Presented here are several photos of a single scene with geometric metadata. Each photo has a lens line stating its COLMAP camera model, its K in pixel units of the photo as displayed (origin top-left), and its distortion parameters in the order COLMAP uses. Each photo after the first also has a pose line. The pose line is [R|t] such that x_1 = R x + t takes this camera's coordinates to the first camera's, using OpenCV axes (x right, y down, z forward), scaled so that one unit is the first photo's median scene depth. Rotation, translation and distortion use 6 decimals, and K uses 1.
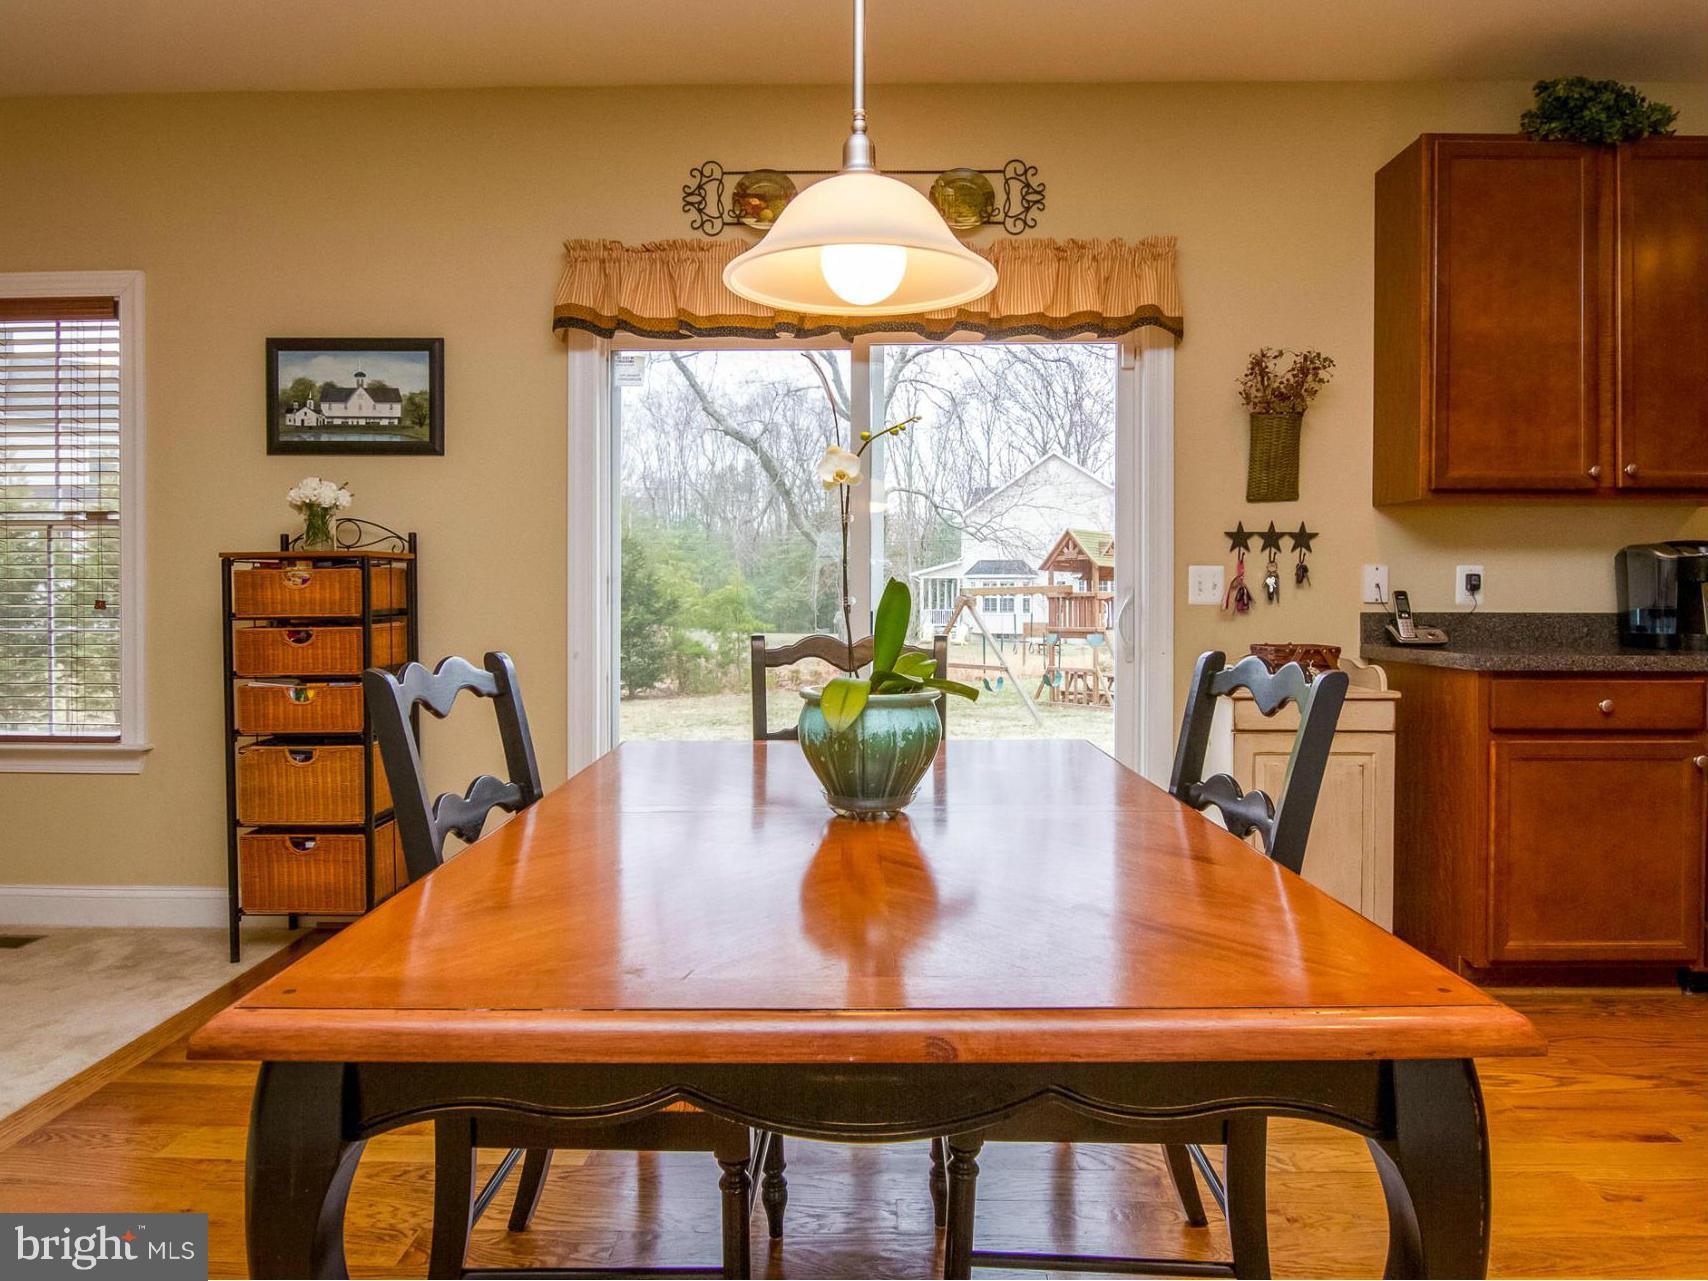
lens RADIAL K [[1023.1, 0, 850.7], [0, 1023.1, 603.8], [0, 0, 1]] dist [-0.003707, -0.019109]
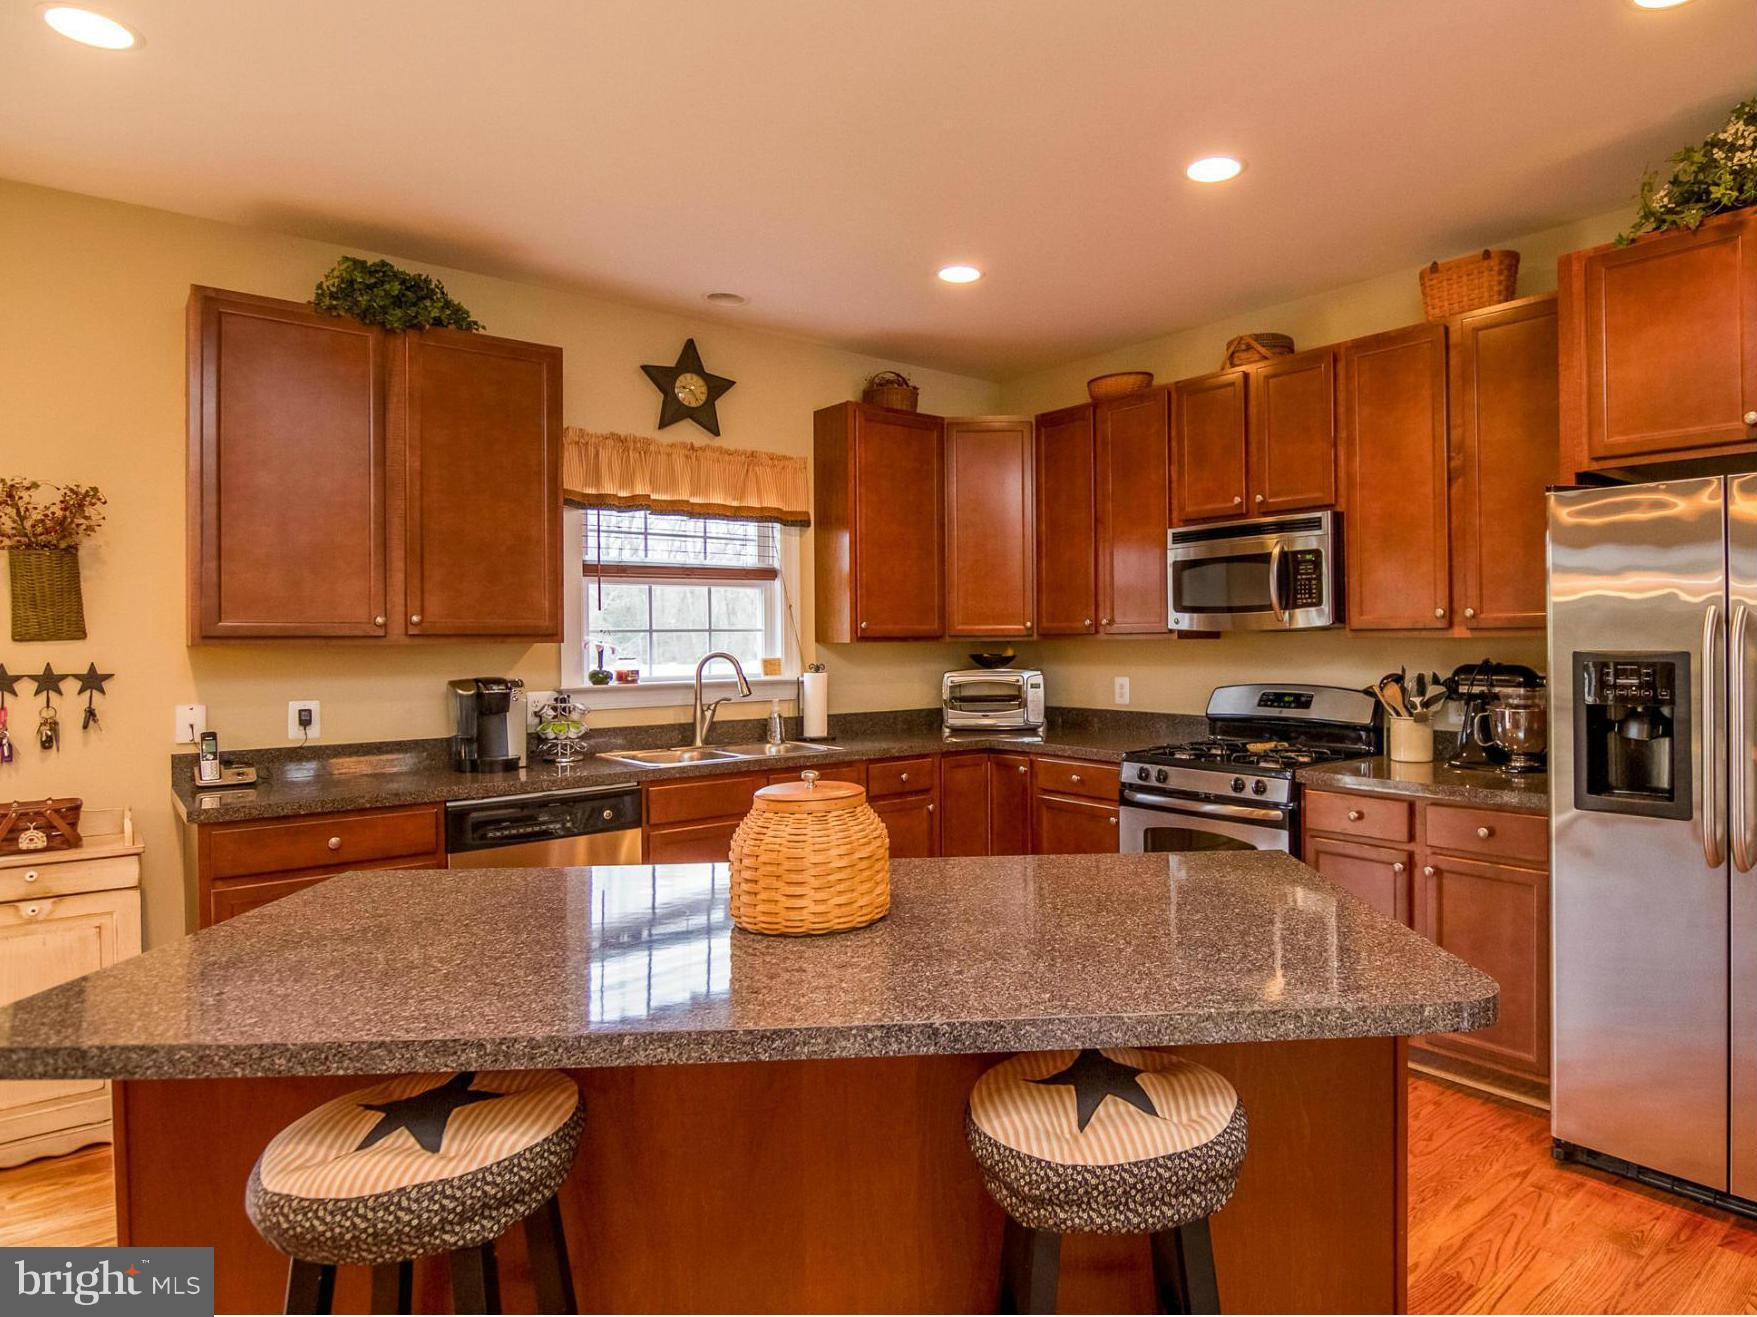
lens RADIAL K [[1037.2, 0, 1021.4], [0, 1037.2, 626.0], [0, 0, 1]] dist [-0.016912, -0.002359]
pose [[0.729351, 0.003095, 0.684132, 0.432479], [0.014431, 0.999698, -0.019907, -0.084382], [-0.683987, 0.024392, 0.729086, -0.275435]]
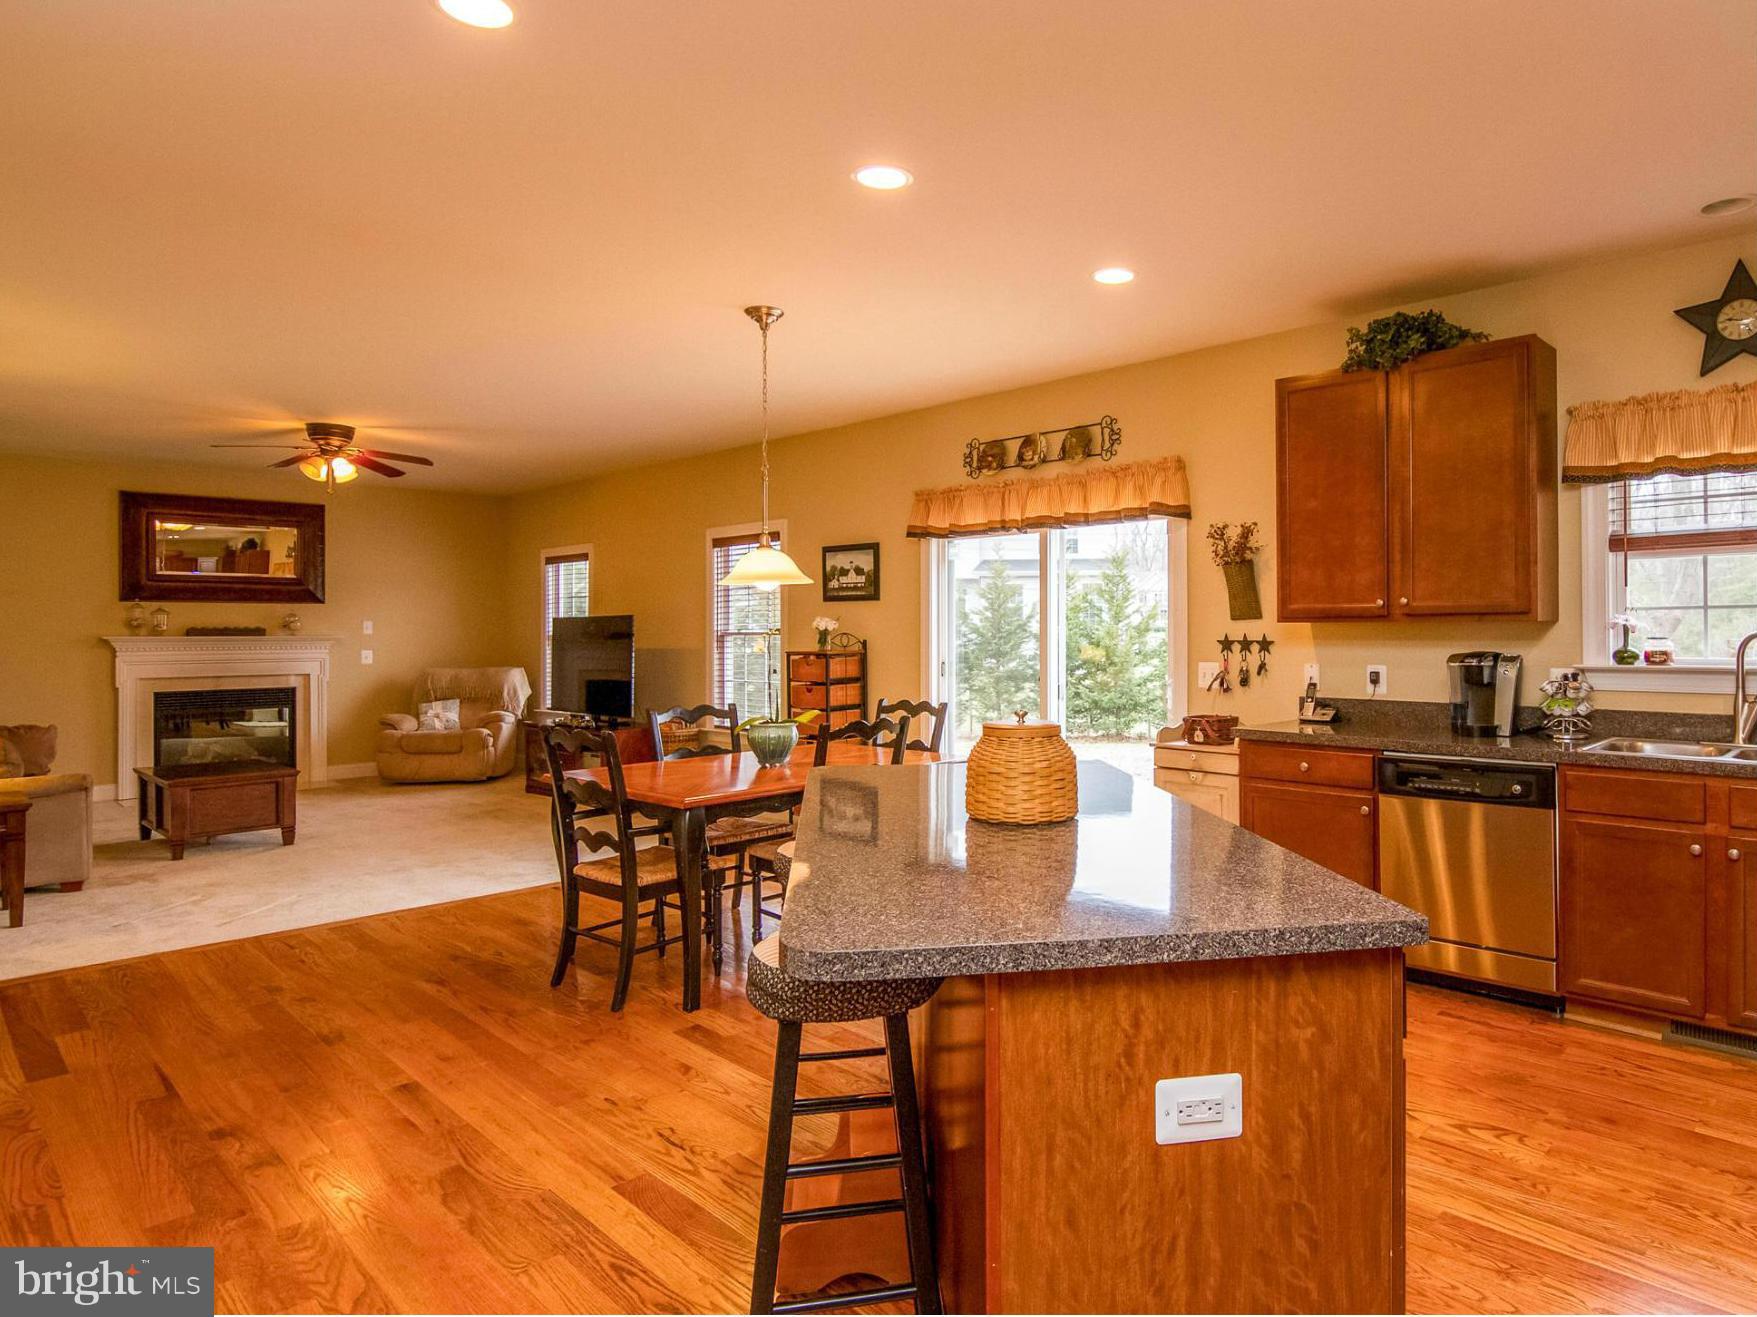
lens RADIAL K [[1037.2, 0, 1021.4], [0, 1037.2, 626.0], [0, 0, 1]] dist [-0.016912, -0.002359]
pose [[0.754188, -0.004975, -0.656640, 1.185571], [-0.004428, 0.999910, -0.012661, -0.071976], [0.656644, 0.012456, 0.754098, -0.365295]]
